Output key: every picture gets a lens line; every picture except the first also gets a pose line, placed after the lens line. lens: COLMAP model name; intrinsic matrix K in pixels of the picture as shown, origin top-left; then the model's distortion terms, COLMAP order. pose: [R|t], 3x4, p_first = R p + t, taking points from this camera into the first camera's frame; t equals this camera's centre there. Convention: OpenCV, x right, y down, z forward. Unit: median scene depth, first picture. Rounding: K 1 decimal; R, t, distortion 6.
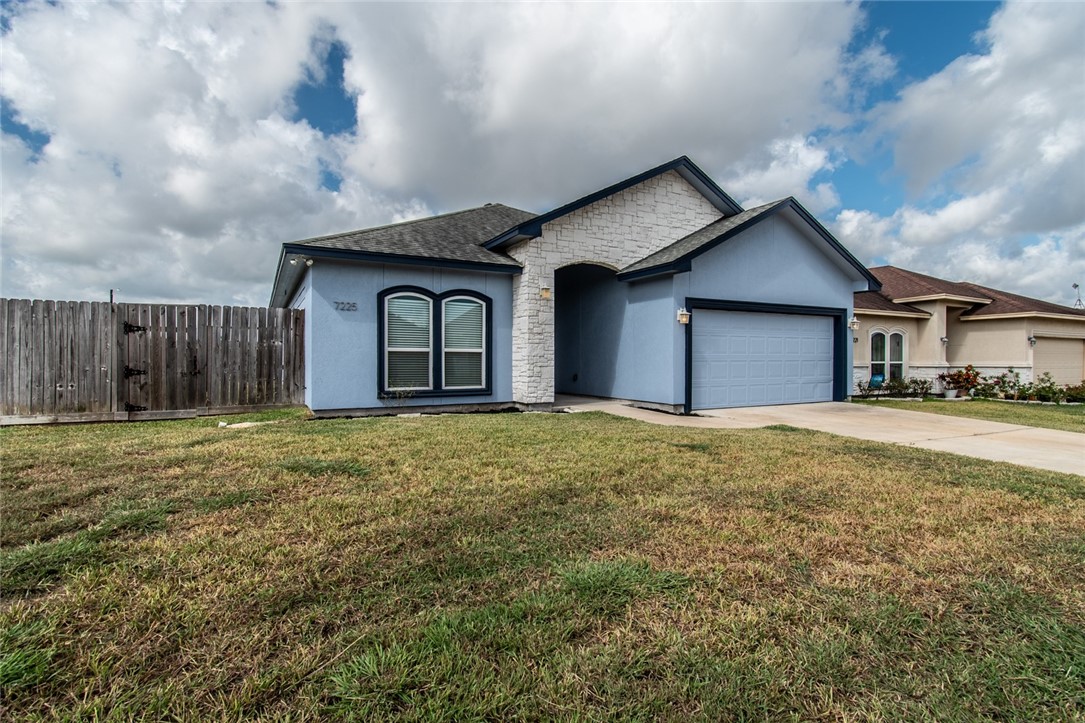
lens RADIAL K [[506.6, 0, 538.4], [0, 506.6, 355.7], [0, 0, 1]] dist [0.001593, -0.001259]
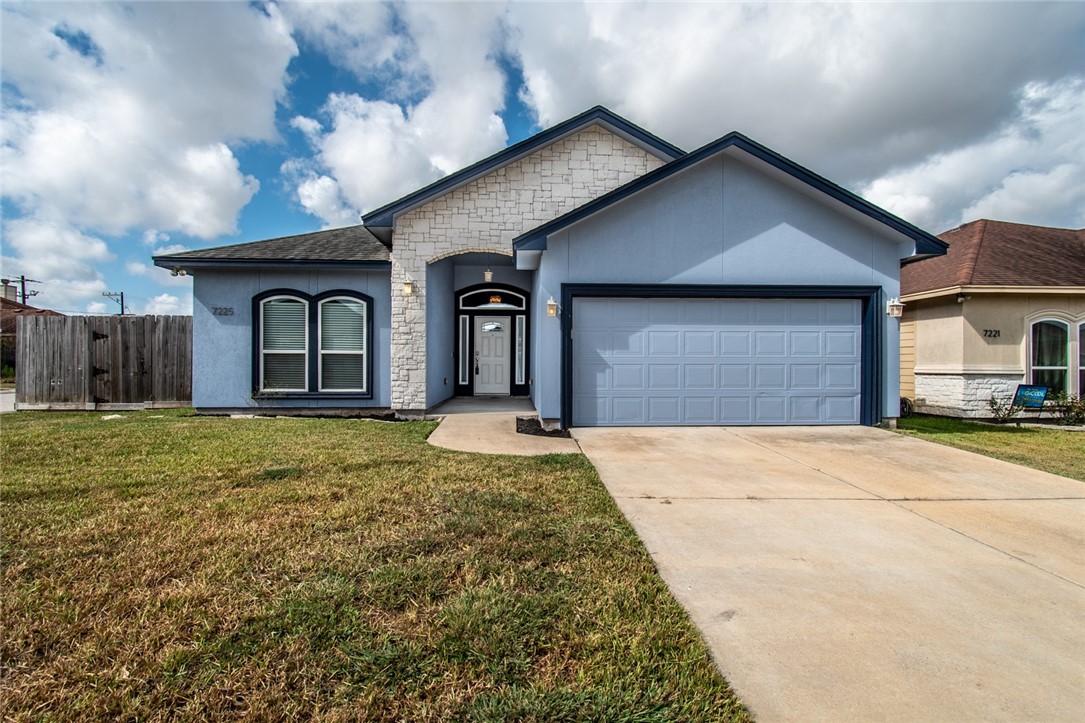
lens RADIAL K [[506.6, 0, 543.8], [0, 506.6, 354.5], [0, 0, 1]] dist [0.001593, -0.001259]
pose [[0.912380, -0.004541, -0.409318, 0.639514], [0.000703, 0.999954, -0.009525, 0.003540], [0.409343, 0.008403, 0.912342, 0.289650]]
